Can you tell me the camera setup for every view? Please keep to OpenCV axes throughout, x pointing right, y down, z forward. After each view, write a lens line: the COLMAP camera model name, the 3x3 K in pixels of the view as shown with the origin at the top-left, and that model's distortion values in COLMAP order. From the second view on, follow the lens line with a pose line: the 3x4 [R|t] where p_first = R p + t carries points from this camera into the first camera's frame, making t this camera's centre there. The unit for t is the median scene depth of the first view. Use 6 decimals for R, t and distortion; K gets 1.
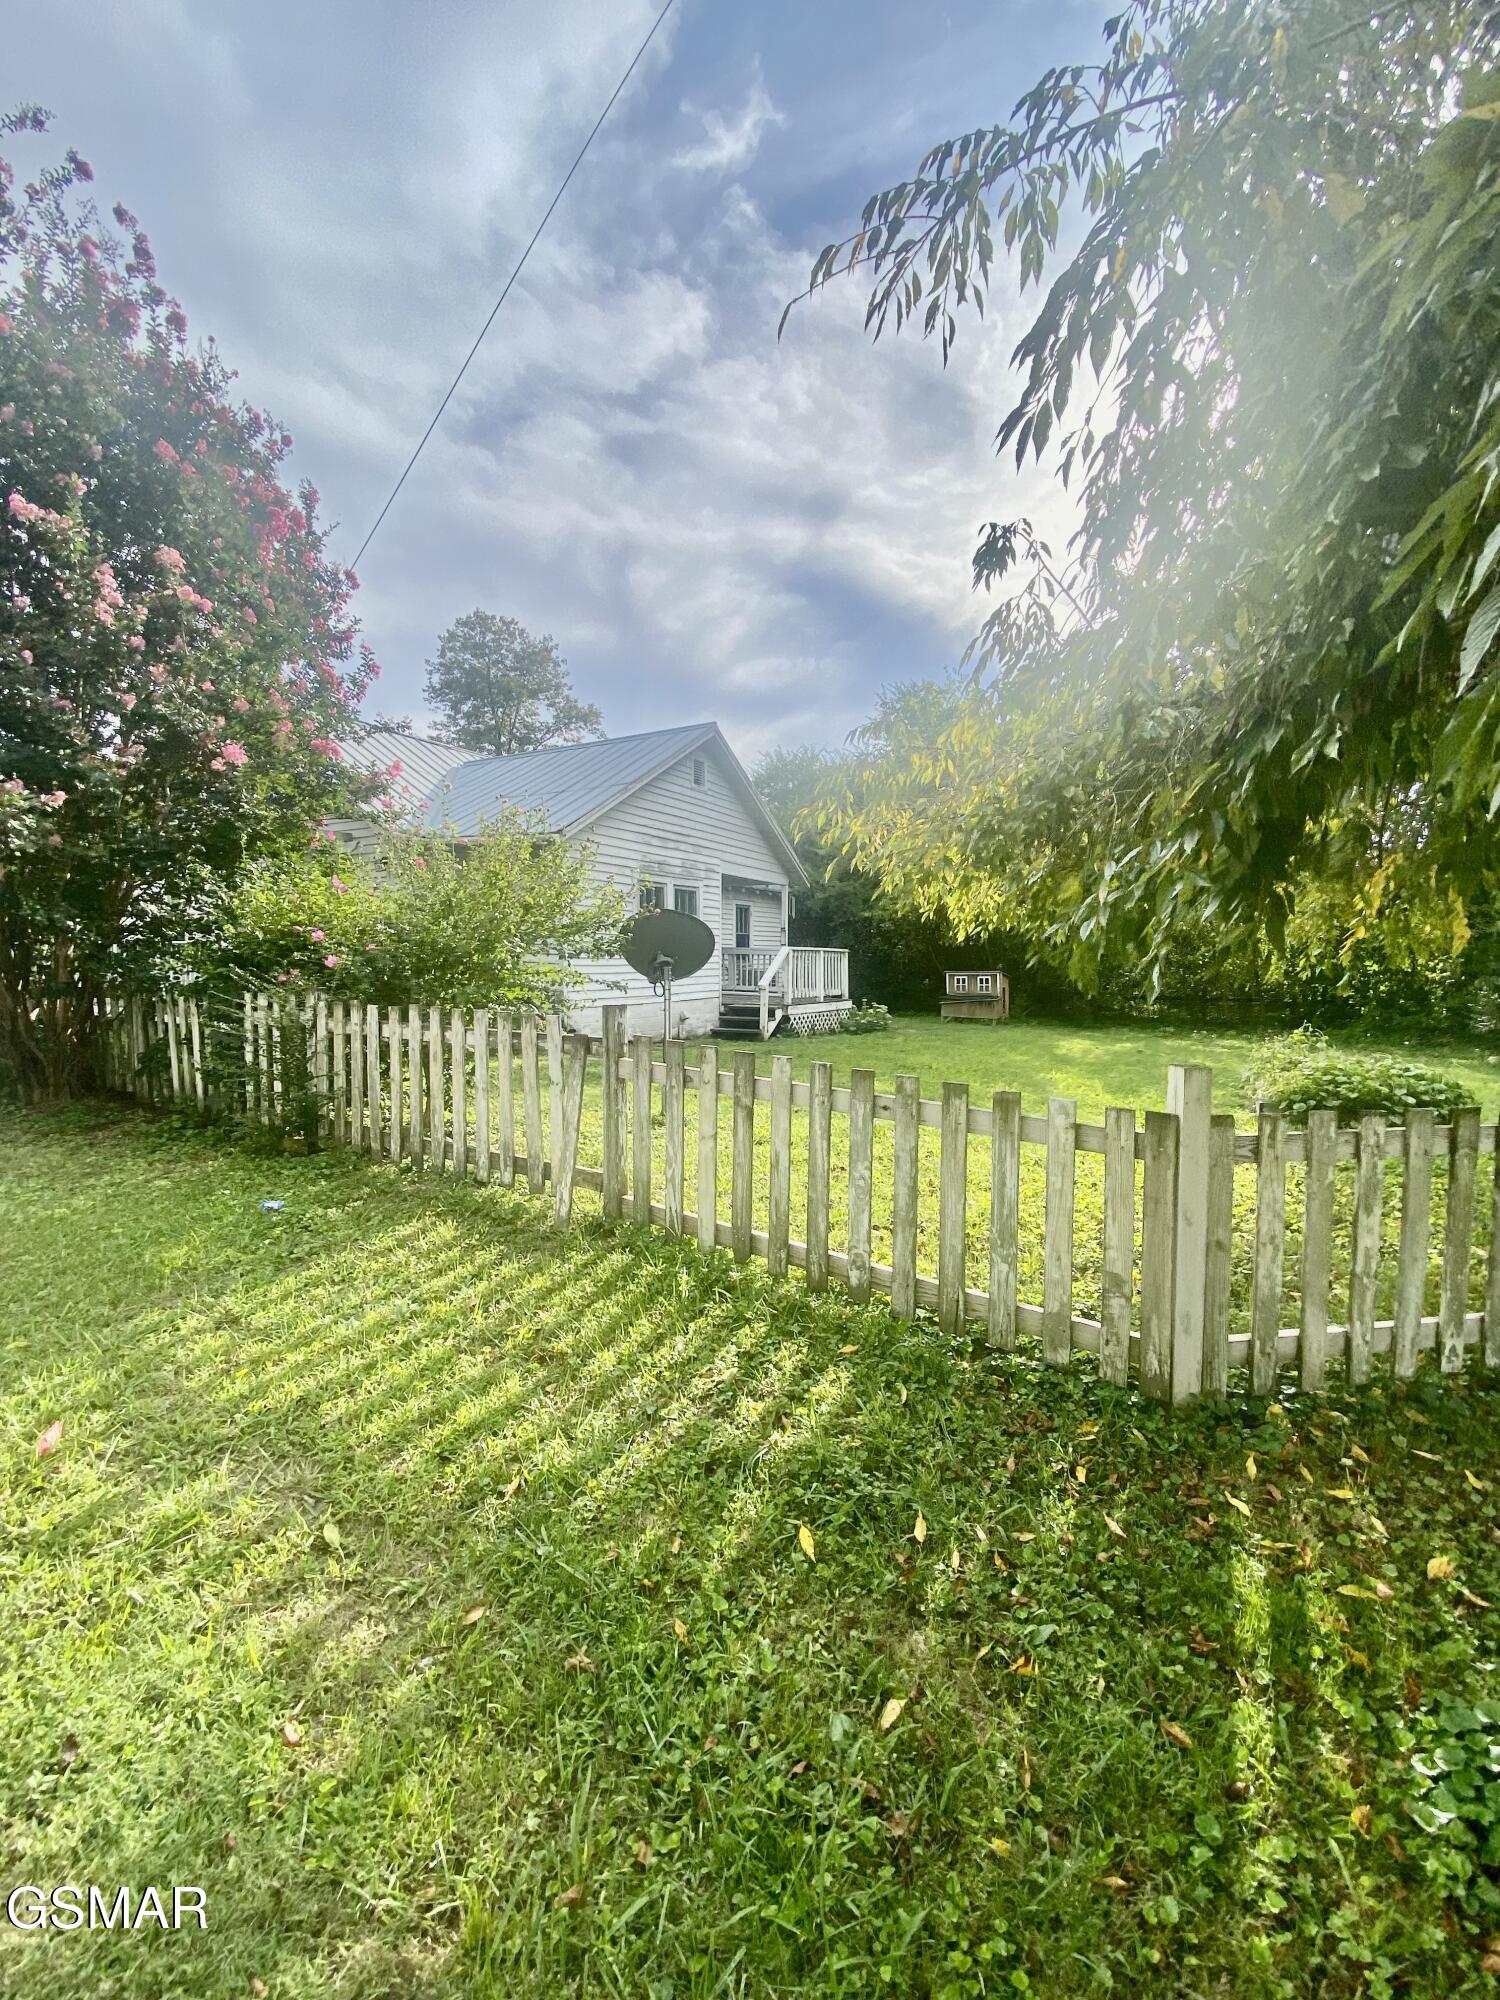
lens RADIAL K [[817.9, 0, 749.7], [0, 817.9, 994.0], [0, 0, 1]] dist [0.026408, -0.024385]
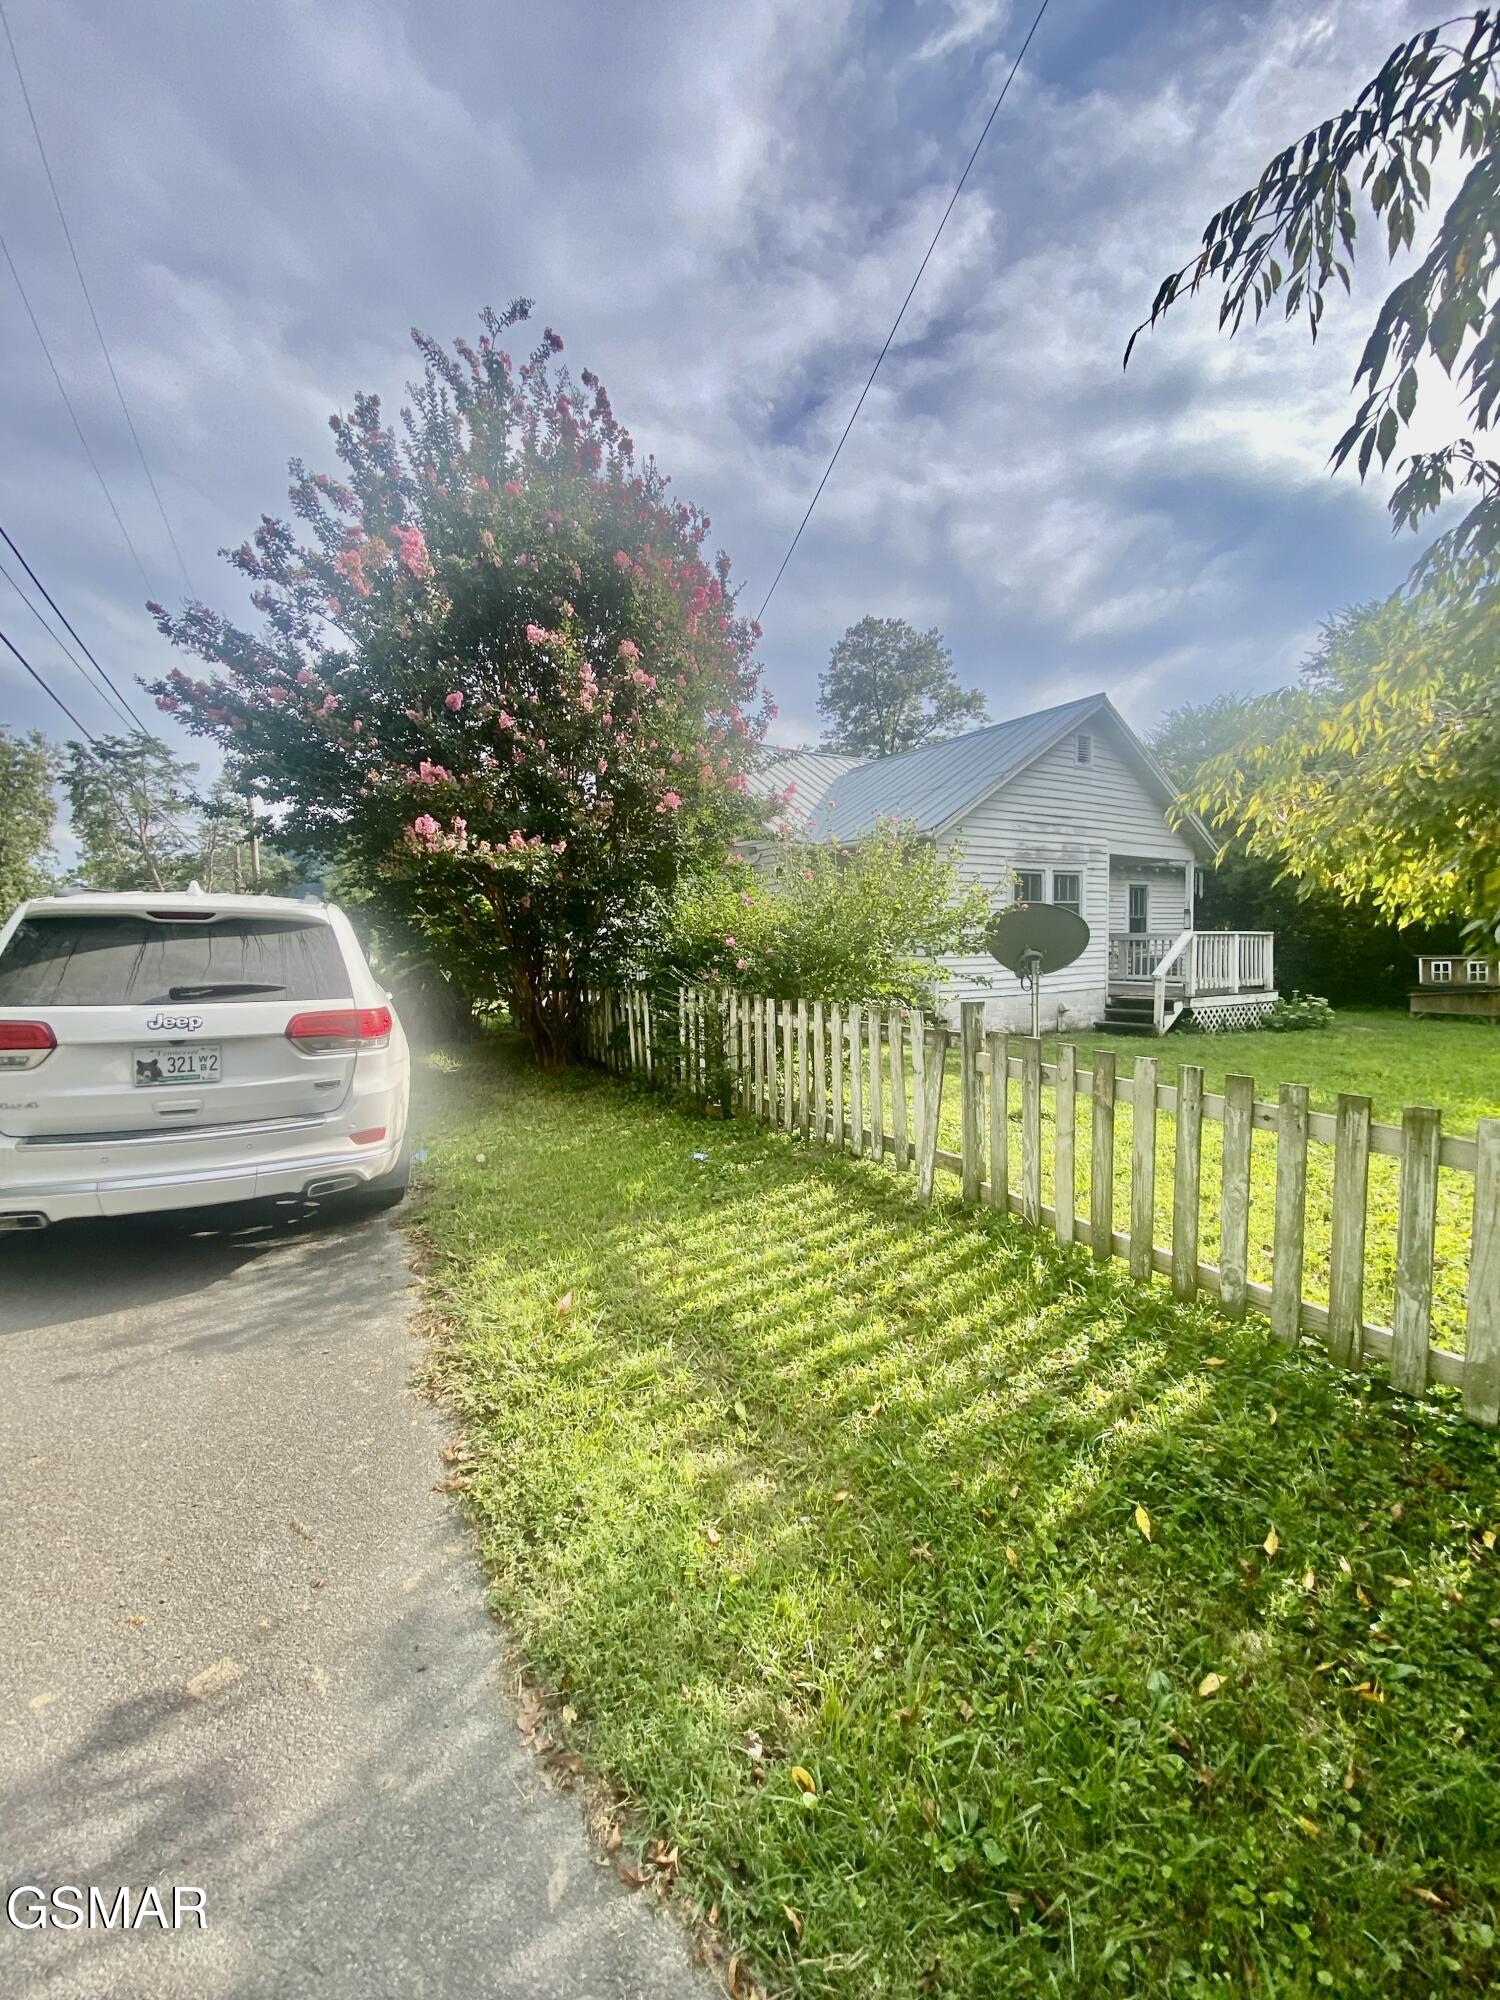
lens RADIAL K [[817.9, 0, 749.7], [0, 817.9, 994.0], [0, 0, 1]] dist [0.026408, -0.024385]
pose [[0.896008, 0.006683, -0.443988, 0.060855], [0.000559, 0.999869, 0.016178, -0.019427], [0.444038, -0.014744, 0.895887, -0.115684]]
